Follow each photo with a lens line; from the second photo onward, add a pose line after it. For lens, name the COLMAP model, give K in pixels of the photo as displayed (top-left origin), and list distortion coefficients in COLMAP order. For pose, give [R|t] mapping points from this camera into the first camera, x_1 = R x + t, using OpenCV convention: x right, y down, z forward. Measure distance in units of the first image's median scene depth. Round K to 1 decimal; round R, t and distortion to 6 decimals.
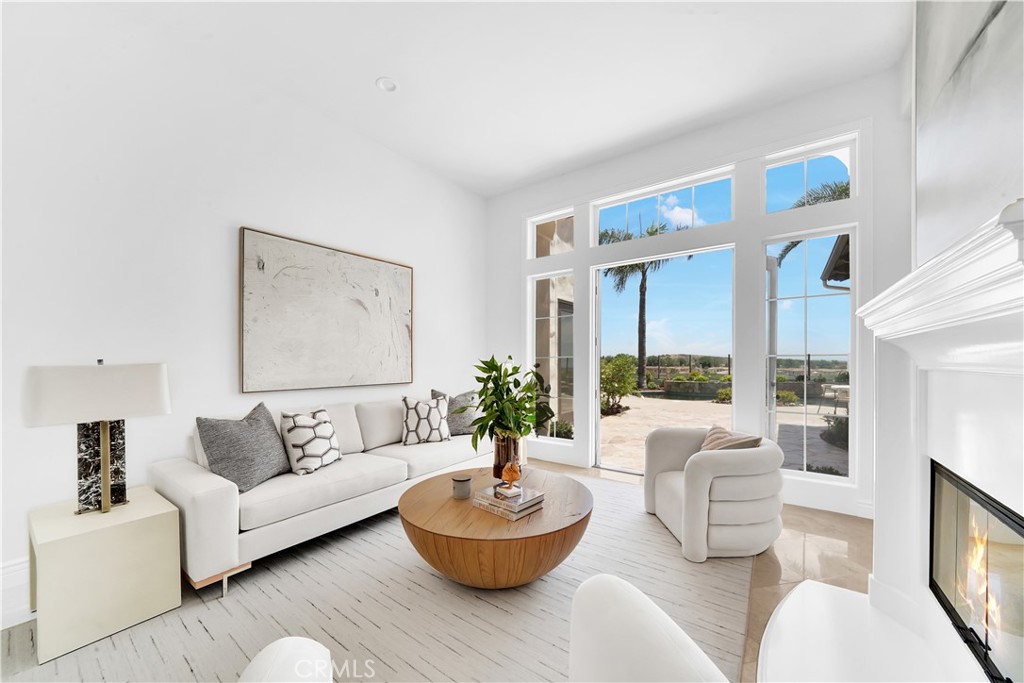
lens RADIAL K [[367.1, 0, 518.0], [0, 367.1, 357.5], [0, 0, 1]] dist [-0.020308, 0.000303]
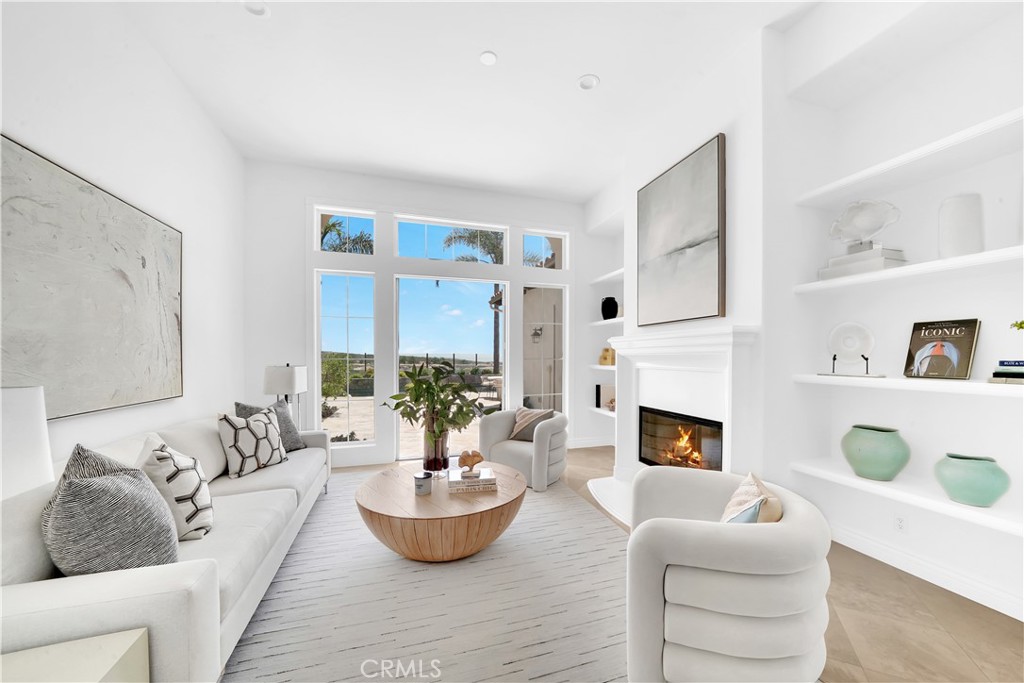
lens RADIAL K [[367.1, 0, 513.9], [0, 367.1, 357.4], [0, 0, 1]] dist [-0.020308, 0.000303]
pose [[0.607193, 0.001546, 0.794553, -0.476674], [-0.008171, 0.999957, 0.004299, -0.014626], [-0.794512, -0.009103, 0.607180, 0.076175]]
